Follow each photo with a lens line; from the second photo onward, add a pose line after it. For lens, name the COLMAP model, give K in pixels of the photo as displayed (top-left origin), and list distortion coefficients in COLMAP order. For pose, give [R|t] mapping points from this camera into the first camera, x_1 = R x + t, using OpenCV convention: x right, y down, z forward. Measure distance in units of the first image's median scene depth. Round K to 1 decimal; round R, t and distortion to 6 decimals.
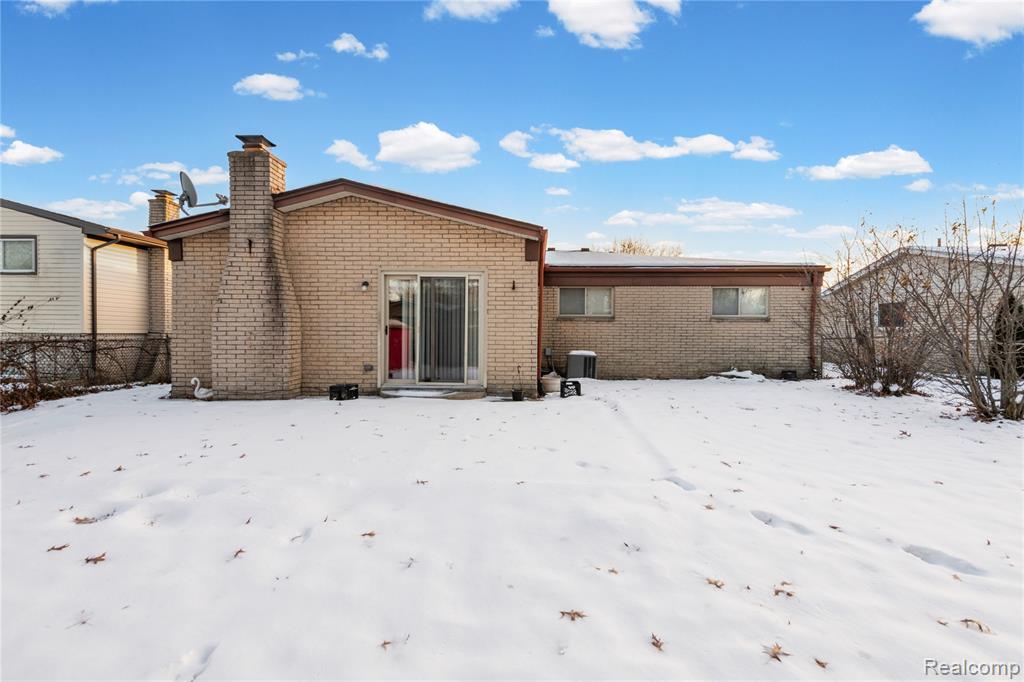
lens RADIAL K [[514.6, 0, 507.2], [0, 514.6, 342.9], [0, 0, 1]] dist [0.022994, 0.000123]
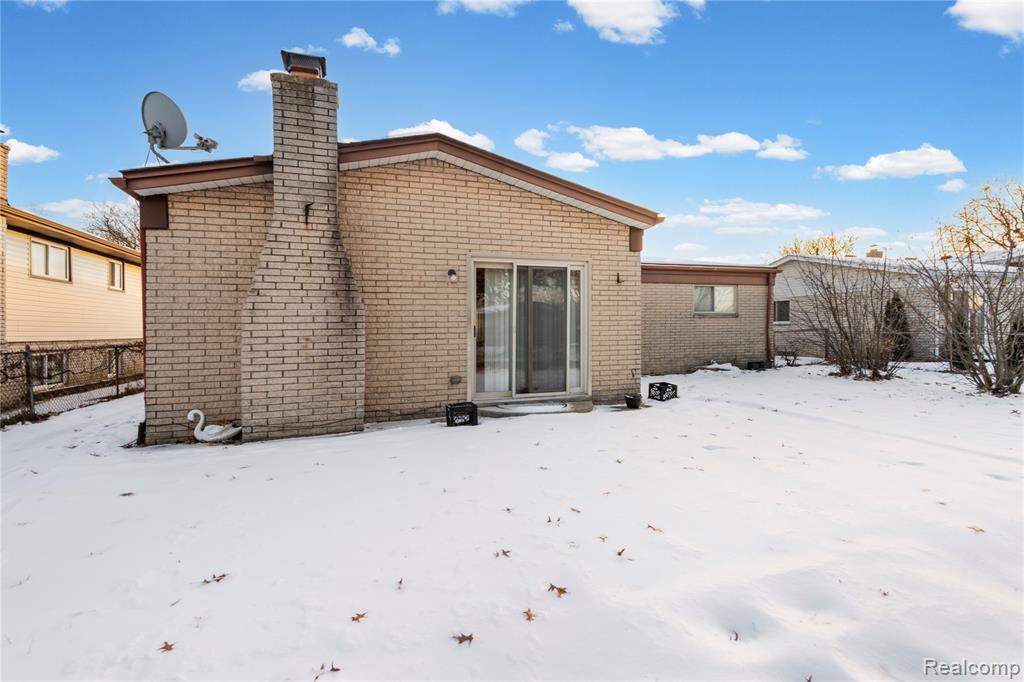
lens RADIAL K [[514.6, 0, 510.7], [0, 514.6, 335.0], [0, 0, 1]] dist [0.022994, 0.000123]
pose [[0.924161, -0.021235, 0.381412, -0.490692], [0.025823, 0.999643, -0.006913, -0.012305], [-0.381129, 0.016238, 0.924379, 0.248583]]
